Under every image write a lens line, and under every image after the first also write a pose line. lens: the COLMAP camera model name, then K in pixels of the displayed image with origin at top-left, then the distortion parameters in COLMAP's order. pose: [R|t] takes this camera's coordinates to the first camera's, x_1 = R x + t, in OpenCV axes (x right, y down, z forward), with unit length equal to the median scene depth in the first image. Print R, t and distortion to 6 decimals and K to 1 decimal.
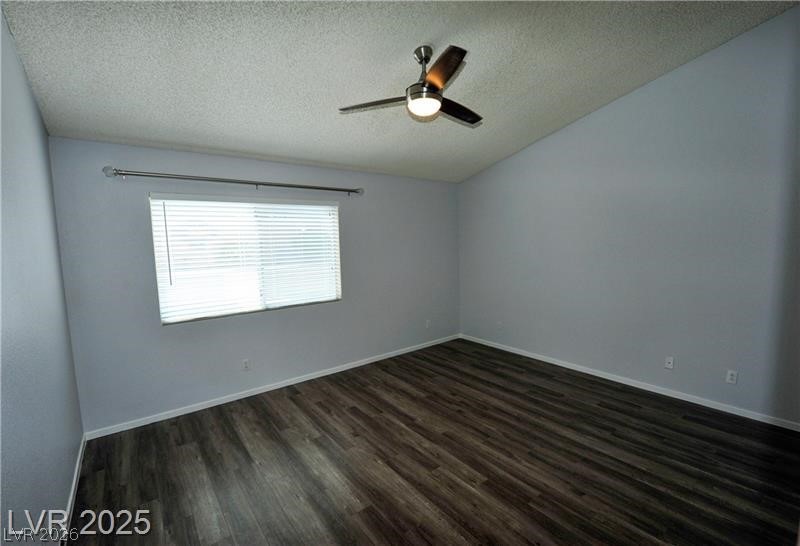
lens RADIAL K [[354.5, 0, 404.3], [0, 354.5, 275.3], [0, 0, 1]] dist [0.005158, 0.000444]
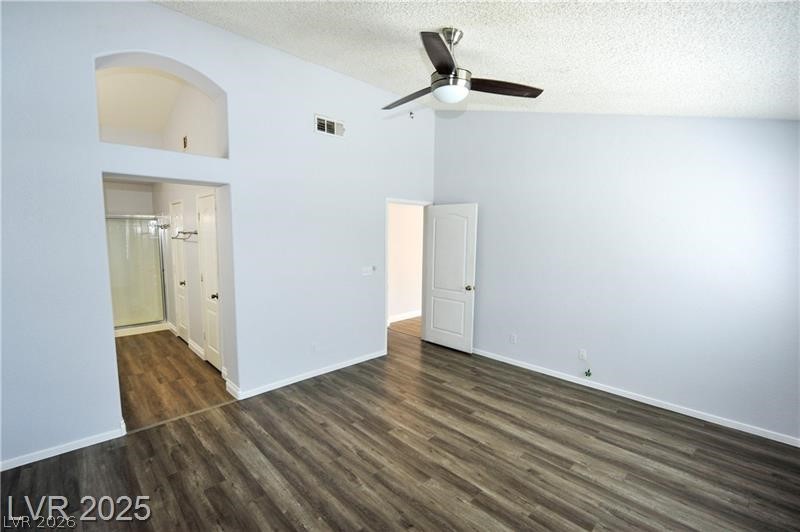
lens RADIAL K [[357.9, 0, 399.0], [0, 357.9, 269.3], [0, 0, 1]] dist [-0.013154, -0.001298]
pose [[-0.994403, 0.019243, -0.103884, 0.274432], [-0.002255, 0.979184, 0.202963, -0.200475], [0.105627, 0.202062, -0.973660, 1.828833]]
